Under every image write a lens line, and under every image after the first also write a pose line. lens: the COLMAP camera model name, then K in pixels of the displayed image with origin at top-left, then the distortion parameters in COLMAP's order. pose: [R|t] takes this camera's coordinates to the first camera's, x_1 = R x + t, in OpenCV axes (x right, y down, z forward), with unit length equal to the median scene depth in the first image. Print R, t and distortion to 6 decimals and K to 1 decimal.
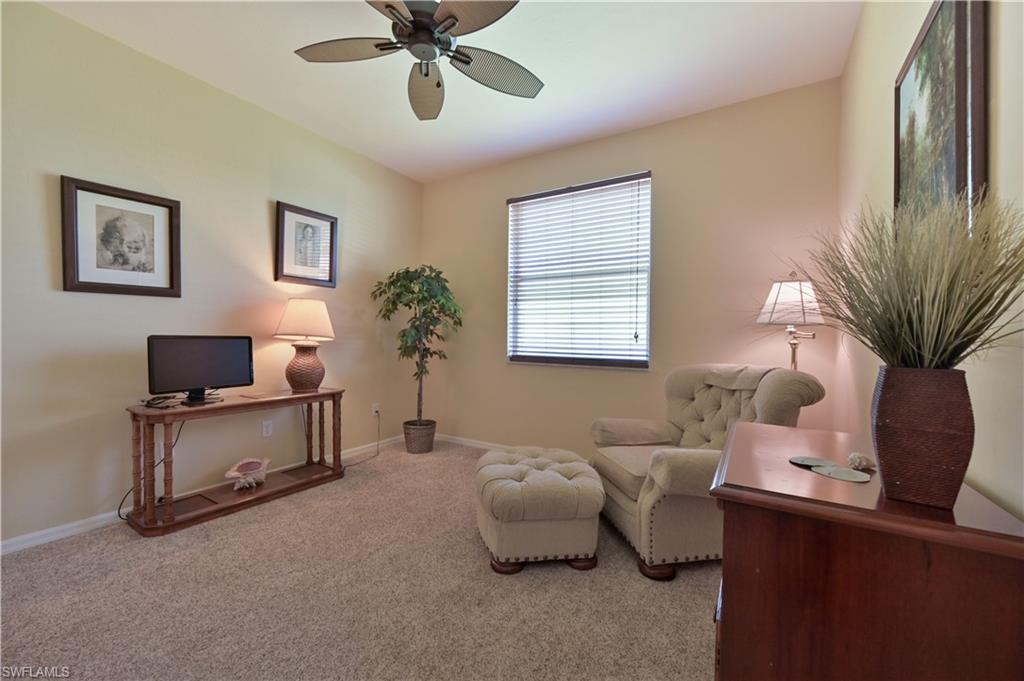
lens RADIAL K [[400.1, 0, 511.8], [0, 400.1, 341.4], [0, 0, 1]] dist [-0.001705, 0.000119]
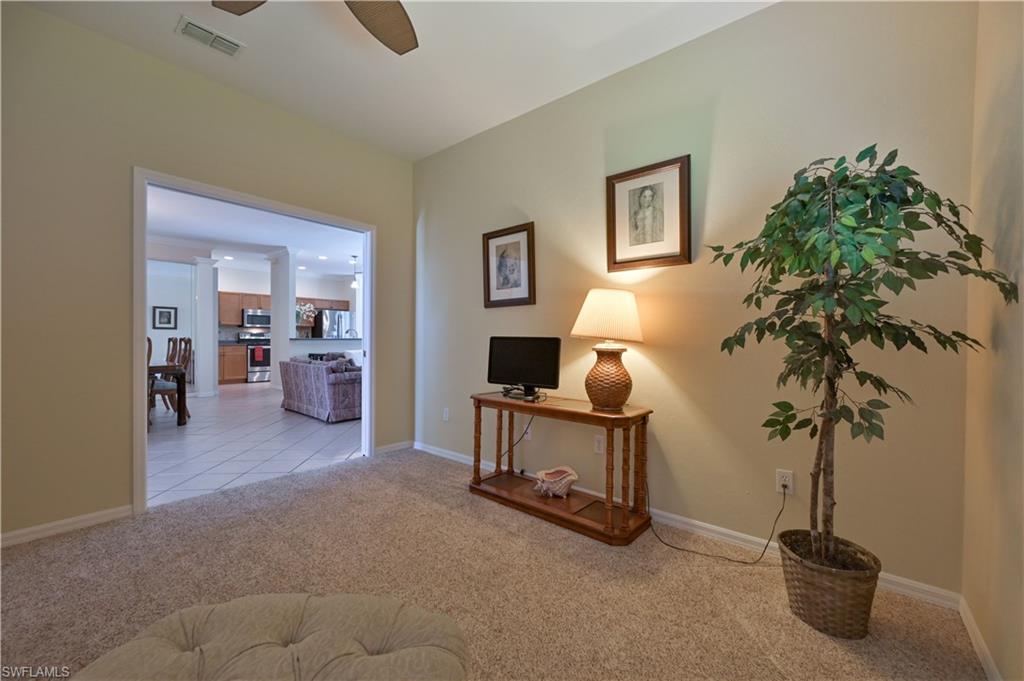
lens RADIAL K [[400.1, 0, 511.8], [0, 400.1, 341.4], [0, 0, 1]] dist [-0.001705, 0.000119]
pose [[-0.132664, 0.002725, -0.991157, 0.283841], [-0.019506, 0.999795, 0.005359, -0.006629], [0.990969, 0.020045, -0.132584, 0.953830]]
